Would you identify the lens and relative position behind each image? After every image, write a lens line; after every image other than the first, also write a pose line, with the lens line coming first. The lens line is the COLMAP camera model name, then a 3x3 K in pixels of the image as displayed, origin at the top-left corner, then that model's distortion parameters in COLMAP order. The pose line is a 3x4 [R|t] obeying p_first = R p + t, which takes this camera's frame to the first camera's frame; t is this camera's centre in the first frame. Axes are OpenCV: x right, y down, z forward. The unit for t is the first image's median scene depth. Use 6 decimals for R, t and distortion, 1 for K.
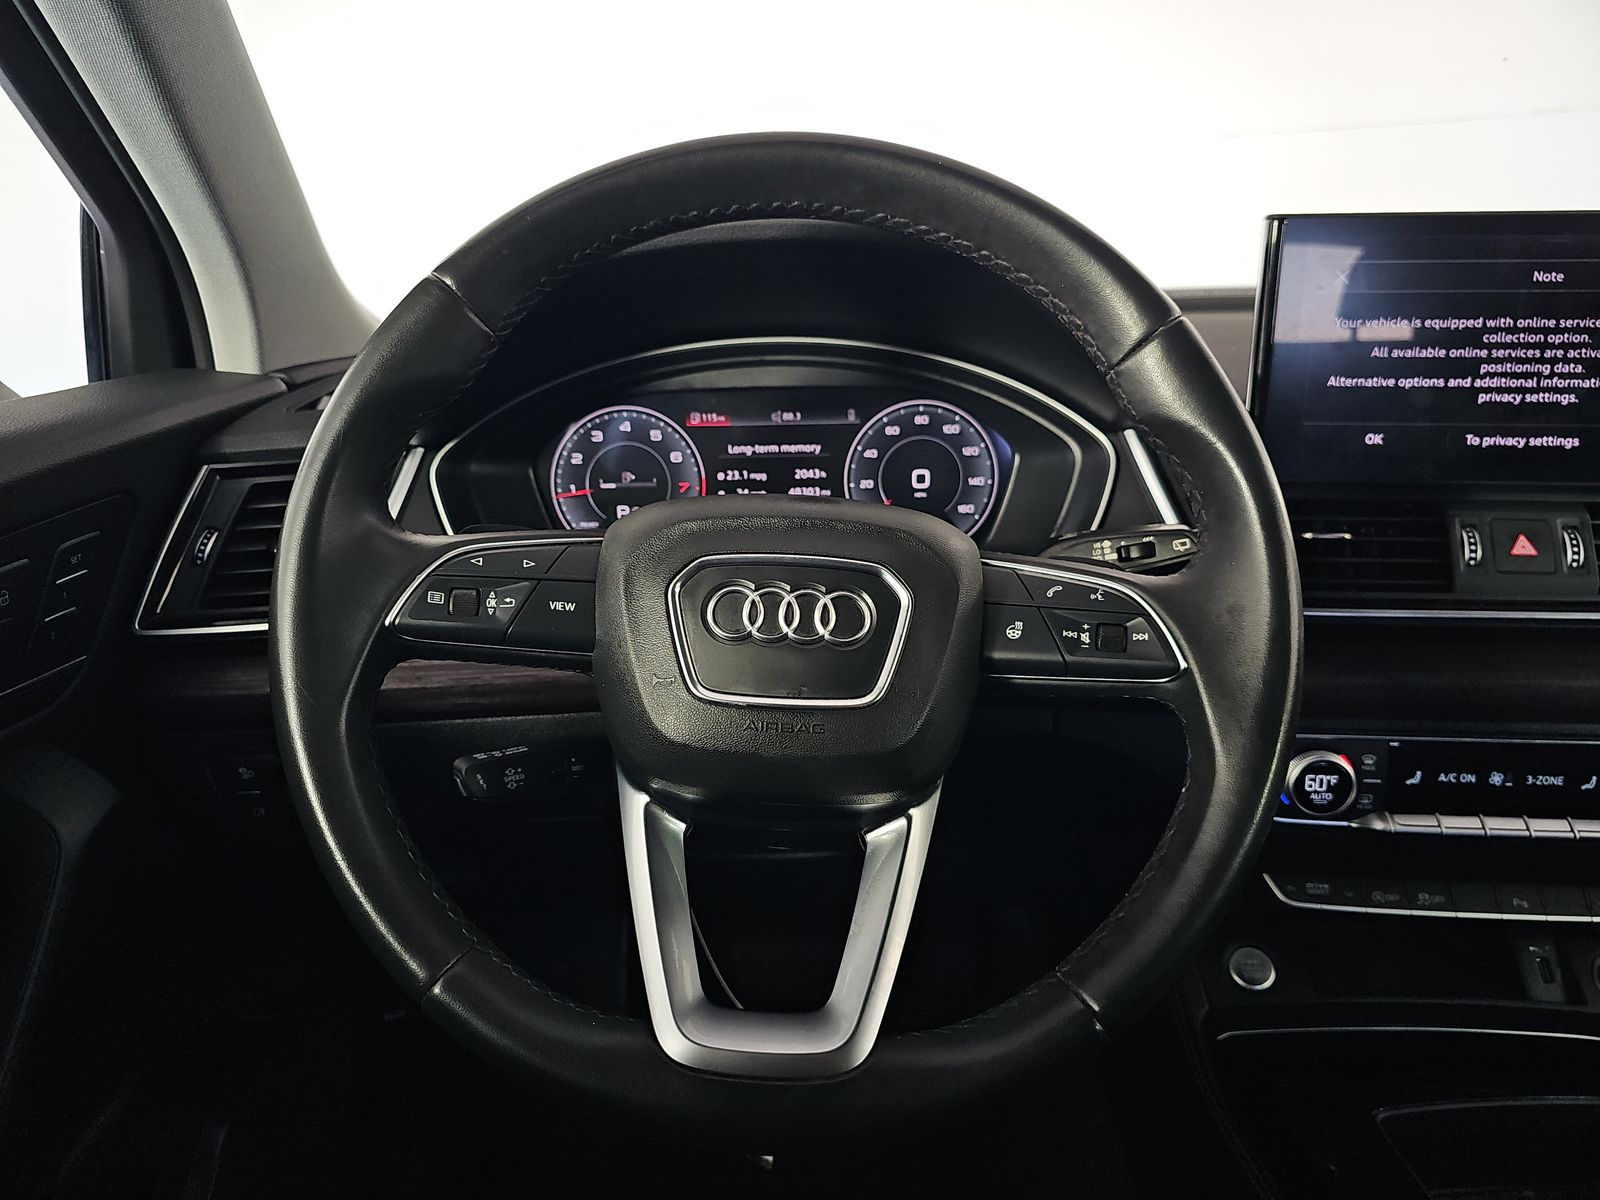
lens RADIAL K [[1123.6, 0, 800.0], [0, 1123.6, 600.0], [0, 0, 1]] dist [-0.004511, -0.008317]
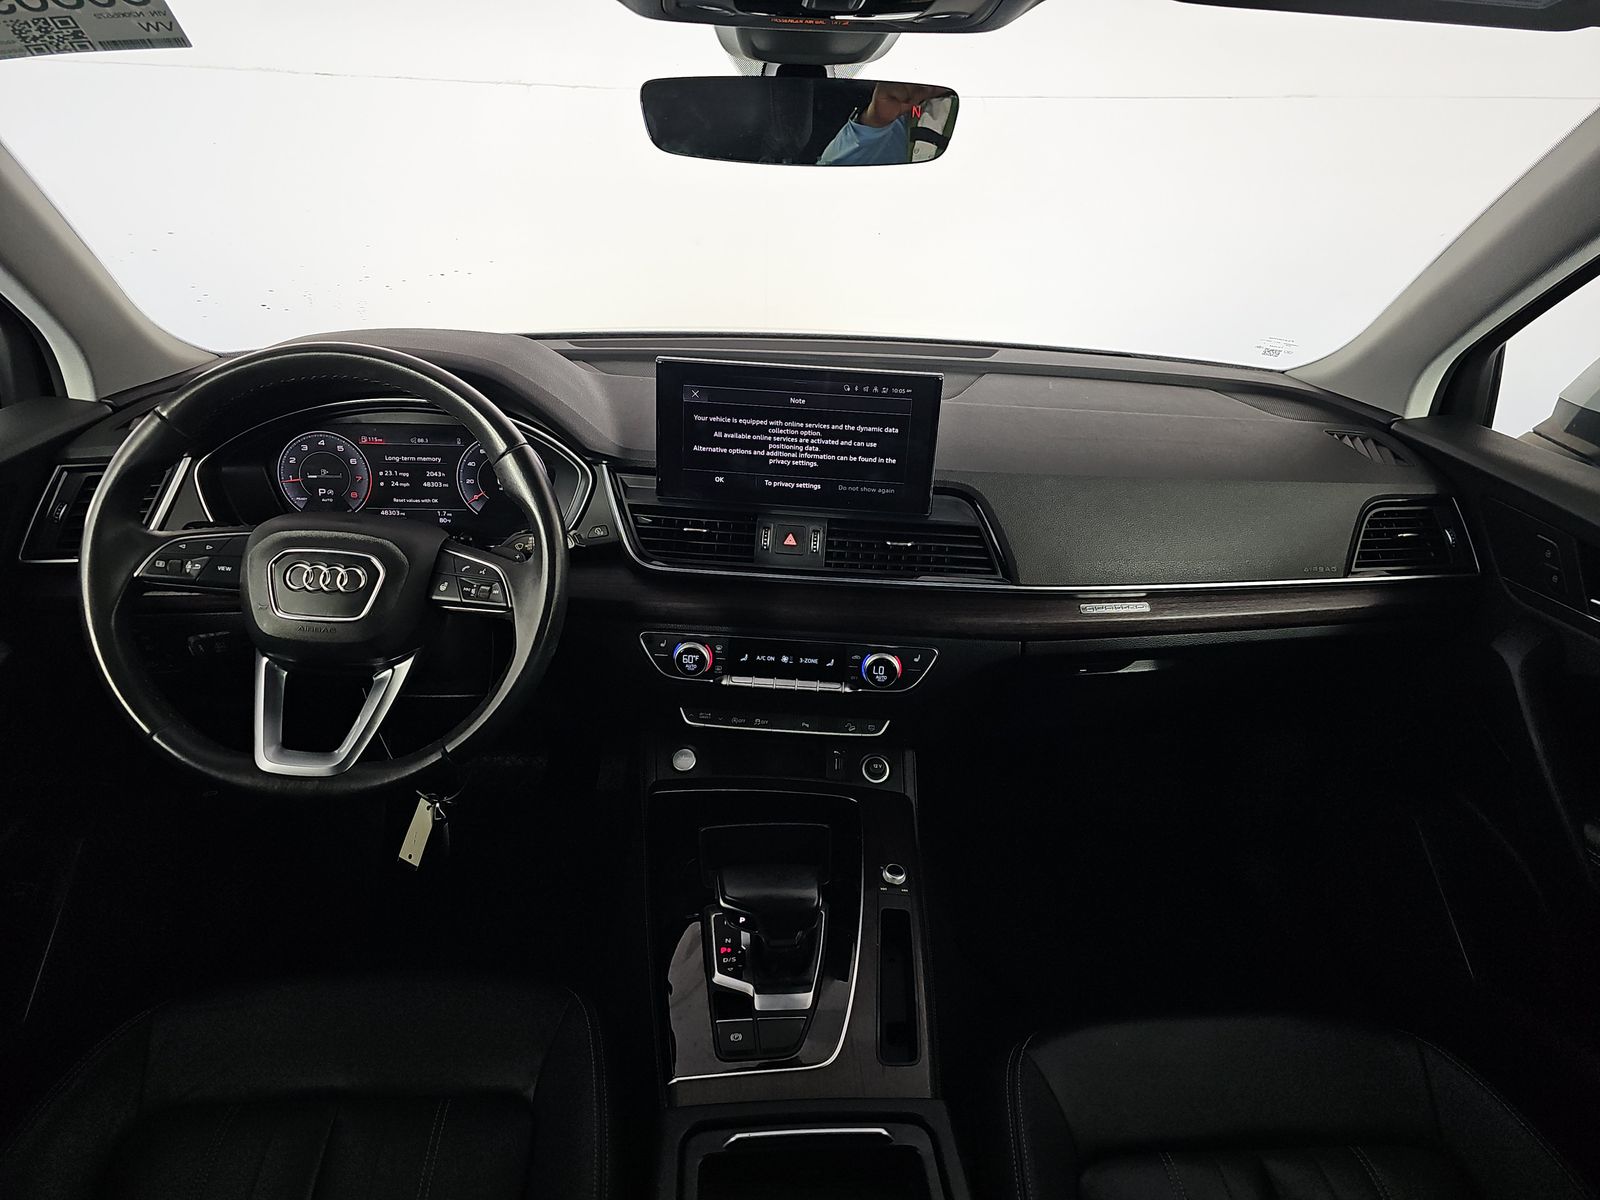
lens RADIAL K [[1007.5, 0, 800.0], [0, 1007.5, 600.0], [0, 0, 1]] dist [-0.001213, -0.034791]
pose [[0.993418, 0.029767, 0.110613, 0.472425], [-0.042076, 0.992967, 0.110664, -0.136652], [-0.106541, -0.114590, 0.987683, -0.712022]]
